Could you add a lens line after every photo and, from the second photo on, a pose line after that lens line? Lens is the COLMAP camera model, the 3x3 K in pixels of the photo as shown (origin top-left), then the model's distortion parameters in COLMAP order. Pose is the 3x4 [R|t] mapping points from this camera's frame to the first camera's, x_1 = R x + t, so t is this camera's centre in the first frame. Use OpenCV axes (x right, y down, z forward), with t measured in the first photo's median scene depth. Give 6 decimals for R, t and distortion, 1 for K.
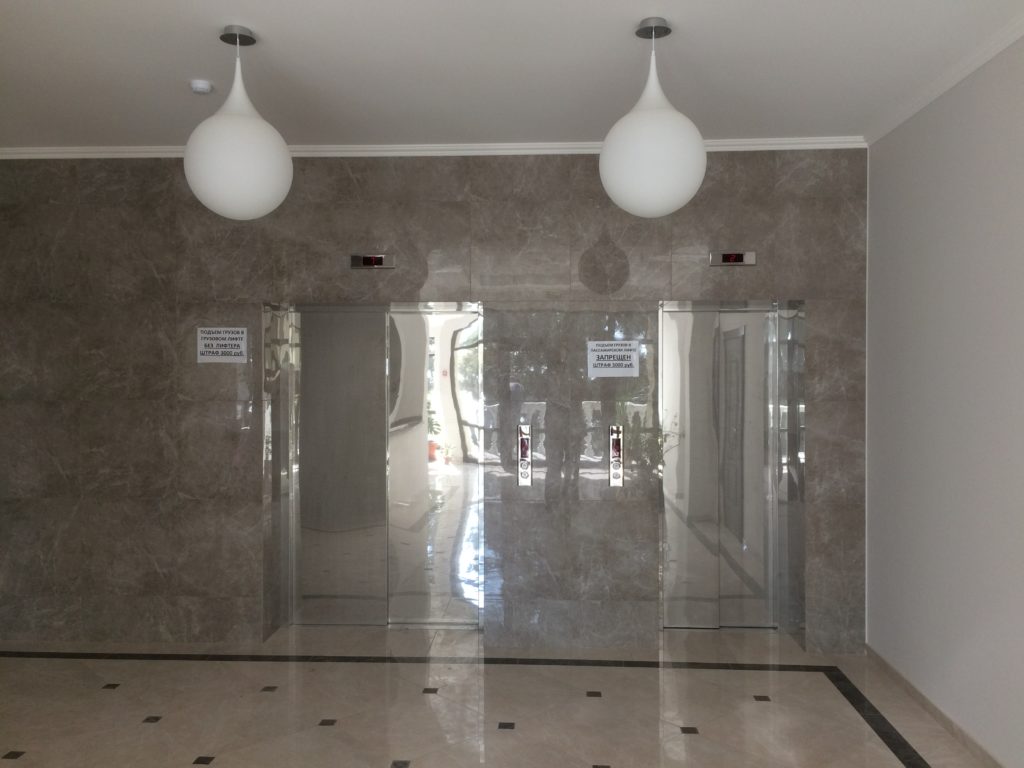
lens RADIAL K [[882.2, 0, 519.5], [0, 882.2, 383.4], [0, 0, 1]] dist [0.095530, -0.140751]
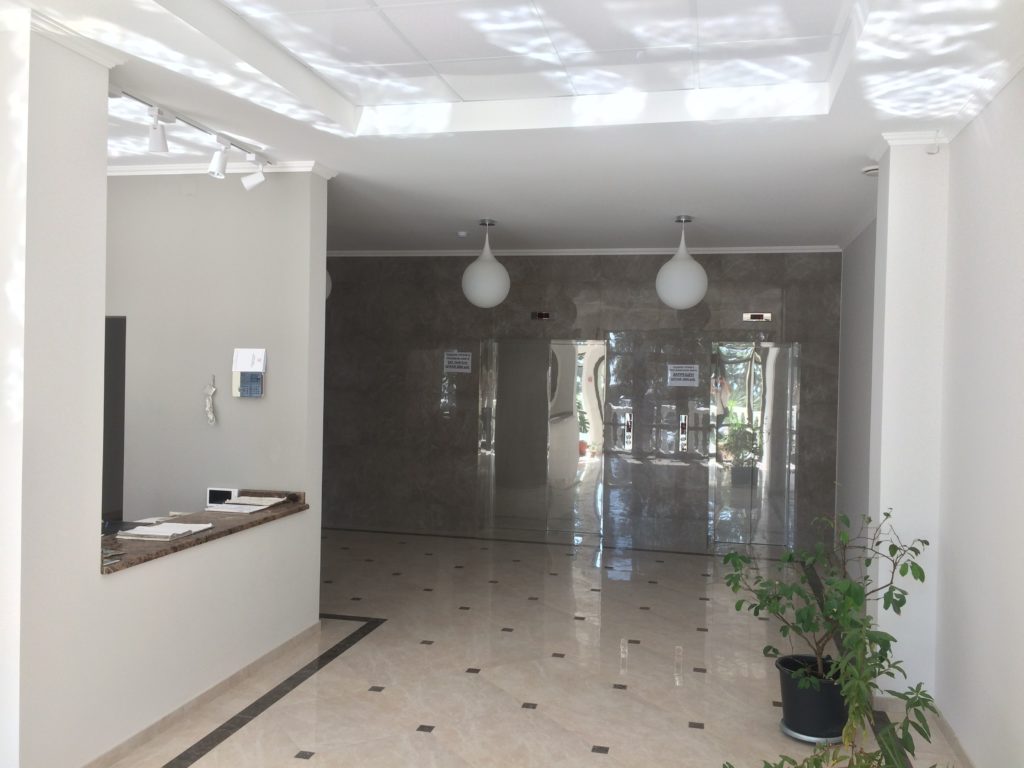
lens RADIAL K [[882.2, 0, 504.4], [0, 882.2, 380.2], [0, 0, 1]] dist [0.095530, -0.140751]
pose [[0.981384, 0.024453, -0.190491, 0.090171], [-0.025874, 0.999653, -0.004976, -0.001515], [0.190303, 0.009812, 0.981676, -0.697159]]
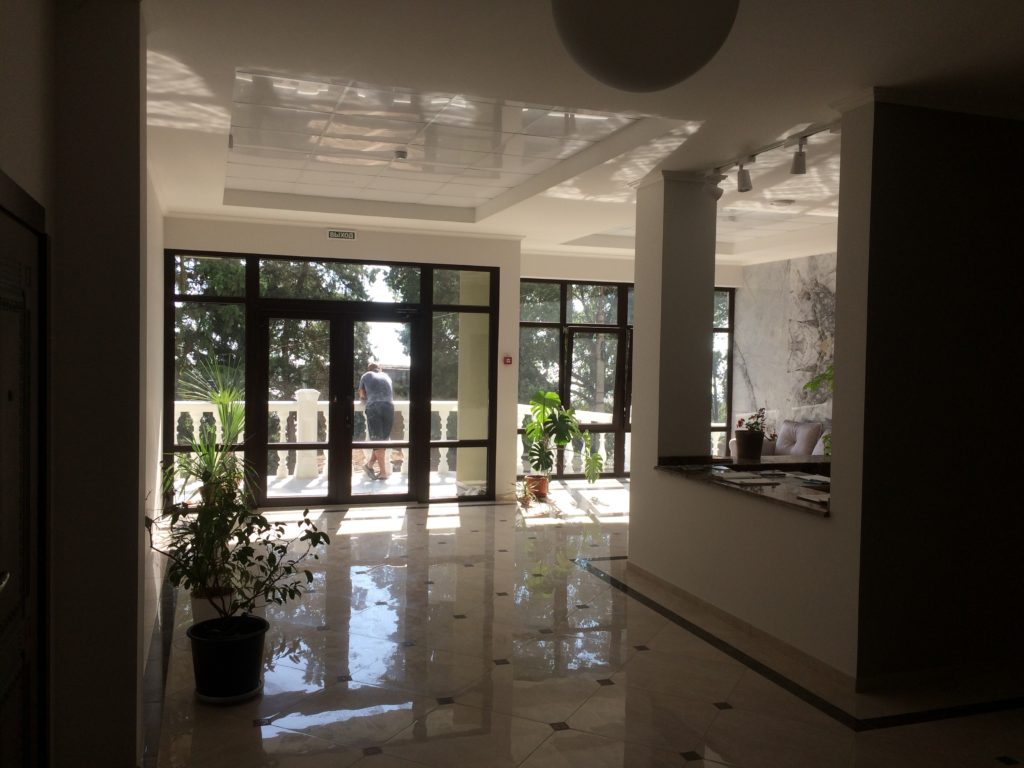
lens RADIAL K [[882.2, 0, 518.9], [0, 882.2, 387.2], [0, 0, 1]] dist [0.095530, -0.140751]
pose [[-0.928273, 0.001215, -0.371898, 0.277926], [-0.019777, 0.998419, 0.052624, -0.018640], [0.371374, 0.056204, -0.926781, 0.994695]]
